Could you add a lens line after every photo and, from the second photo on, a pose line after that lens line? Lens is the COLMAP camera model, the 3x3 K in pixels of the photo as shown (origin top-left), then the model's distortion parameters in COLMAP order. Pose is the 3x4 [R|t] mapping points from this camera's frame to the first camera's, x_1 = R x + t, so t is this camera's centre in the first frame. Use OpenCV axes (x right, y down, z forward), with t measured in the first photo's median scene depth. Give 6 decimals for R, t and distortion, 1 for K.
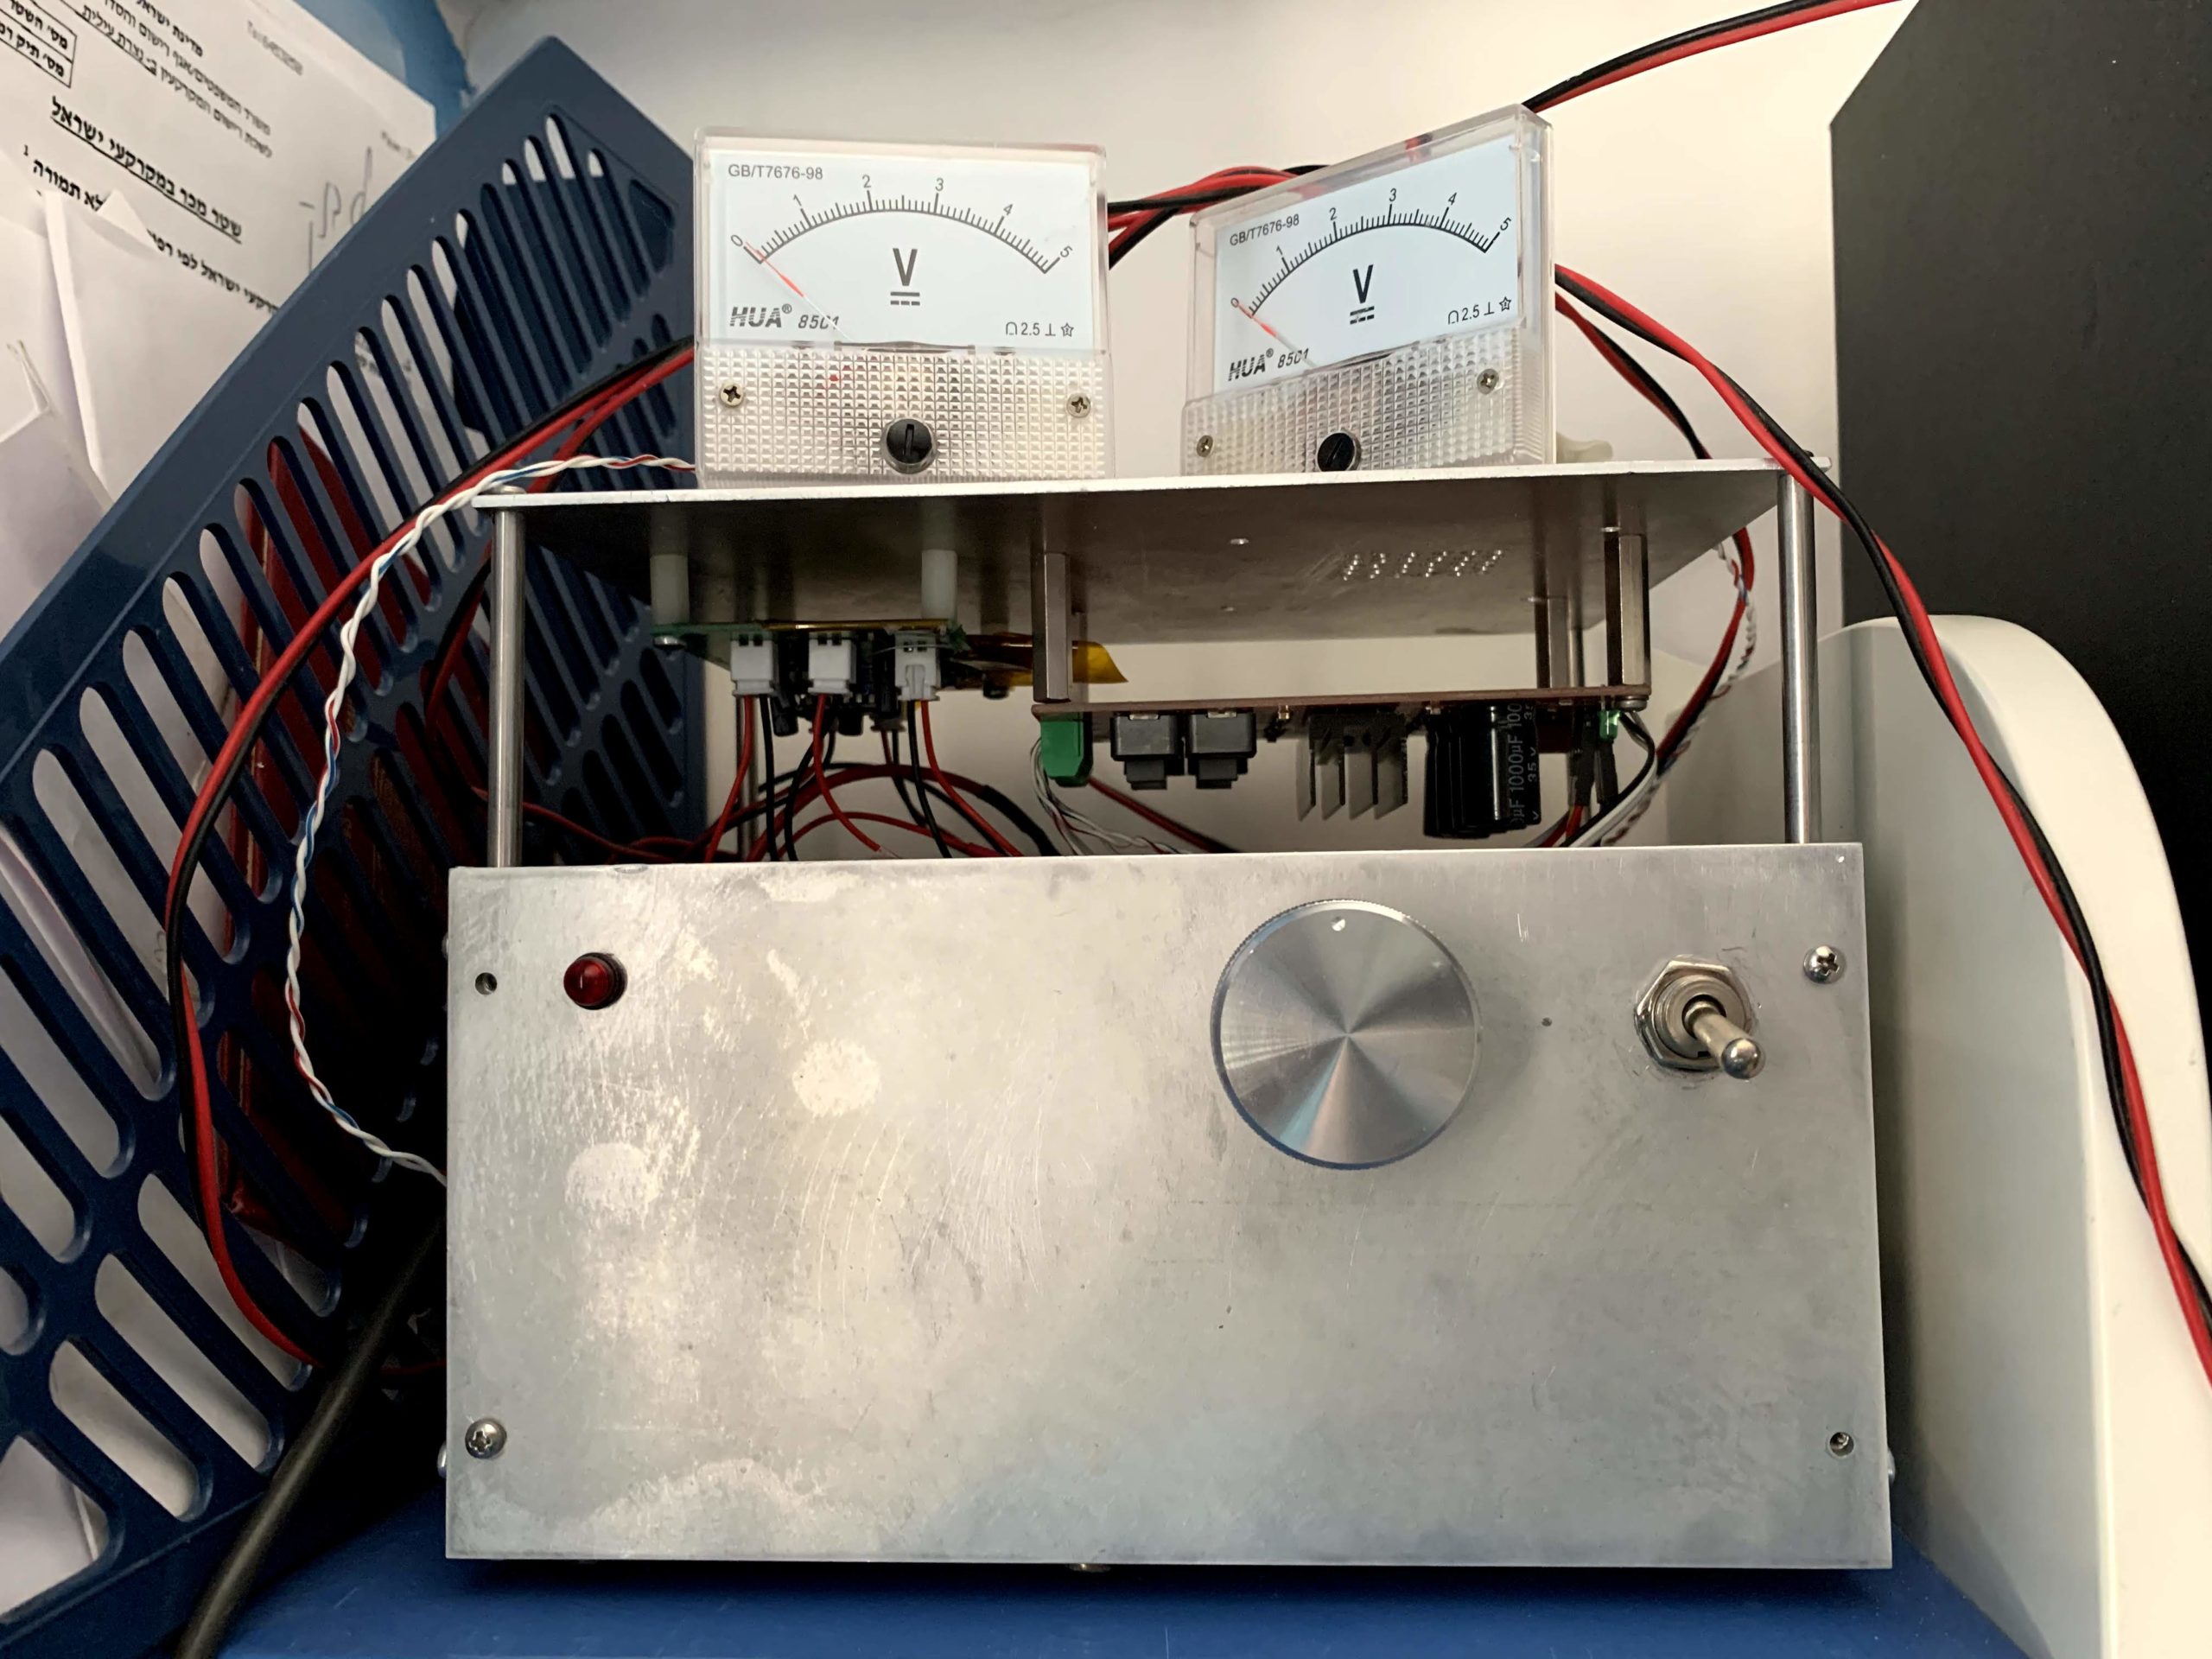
lens RADIAL K [[1673.9, 0, 1090.4], [0, 1673.9, 836.1], [0, 0, 1]] dist [0.027762, 0.001142]
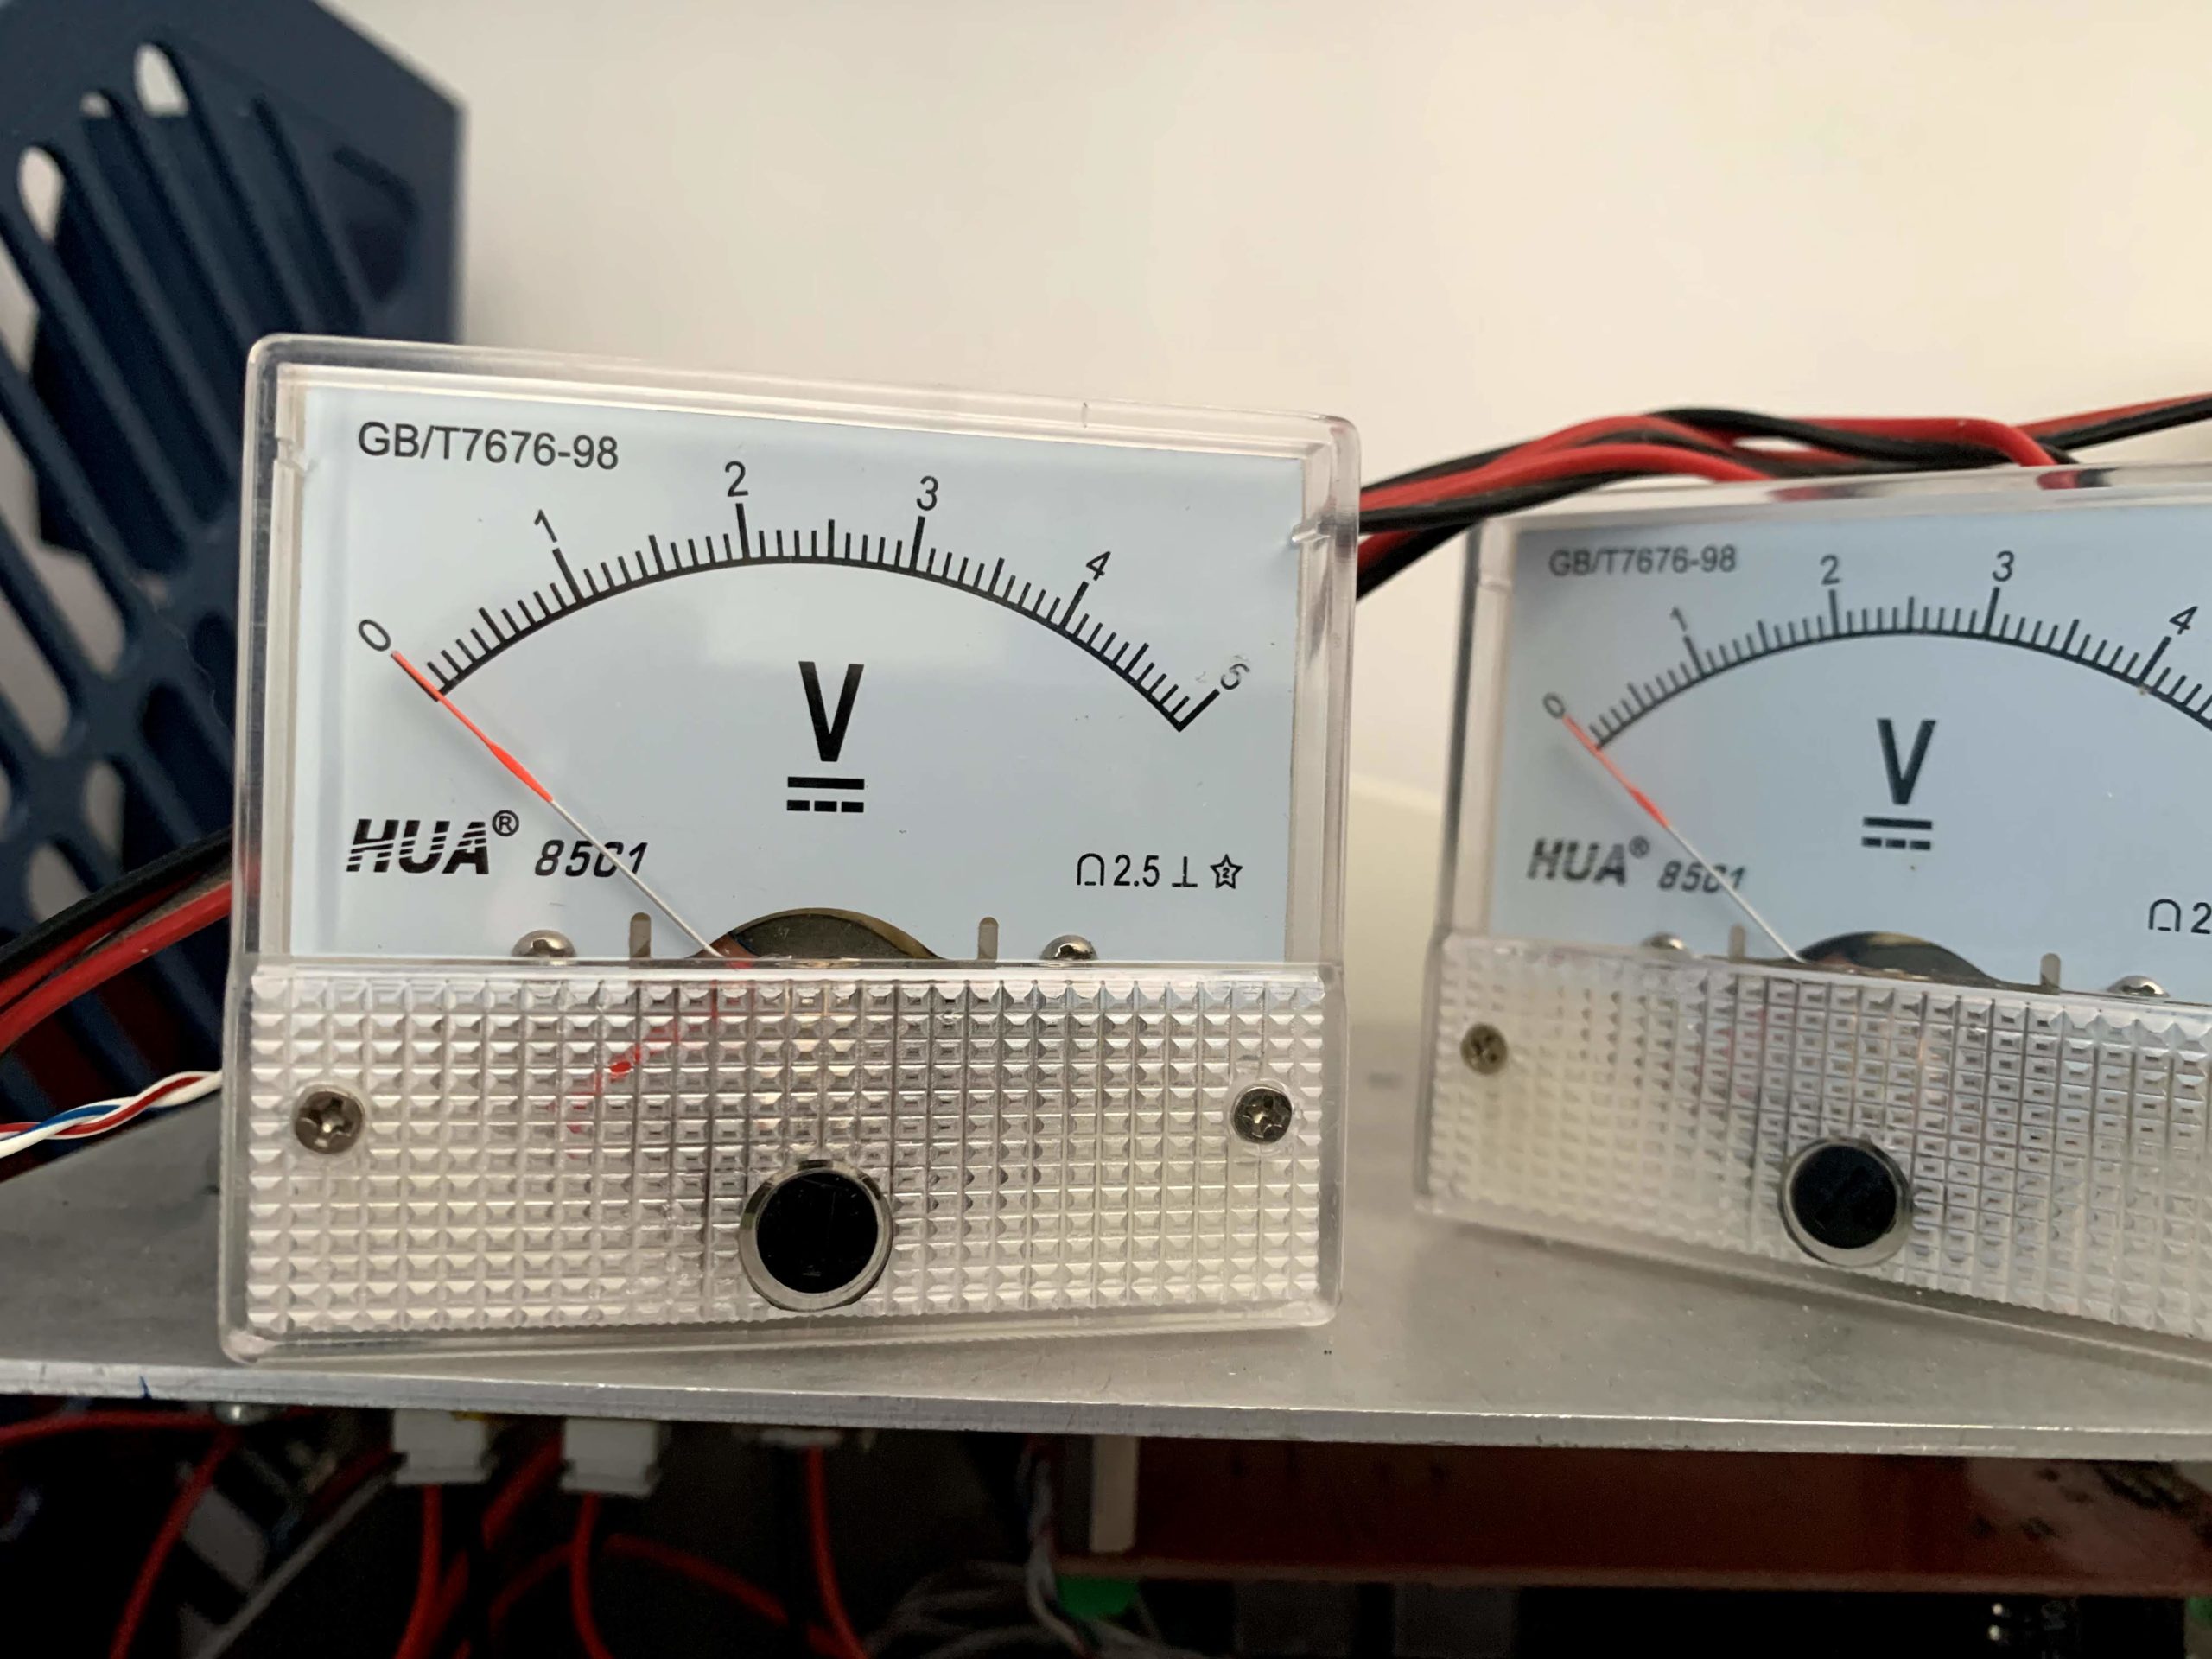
lens RADIAL K [[1673.9, 0, 1125.0], [0, 1673.9, 824.5], [0, 0, 1]] dist [0.027762, 0.001142]
pose [[0.995292, 0.050320, 0.082837, -0.073172], [-0.058058, 0.993895, 0.093822, -0.353666], [-0.077610, -0.098189, 0.992137, 0.609542]]
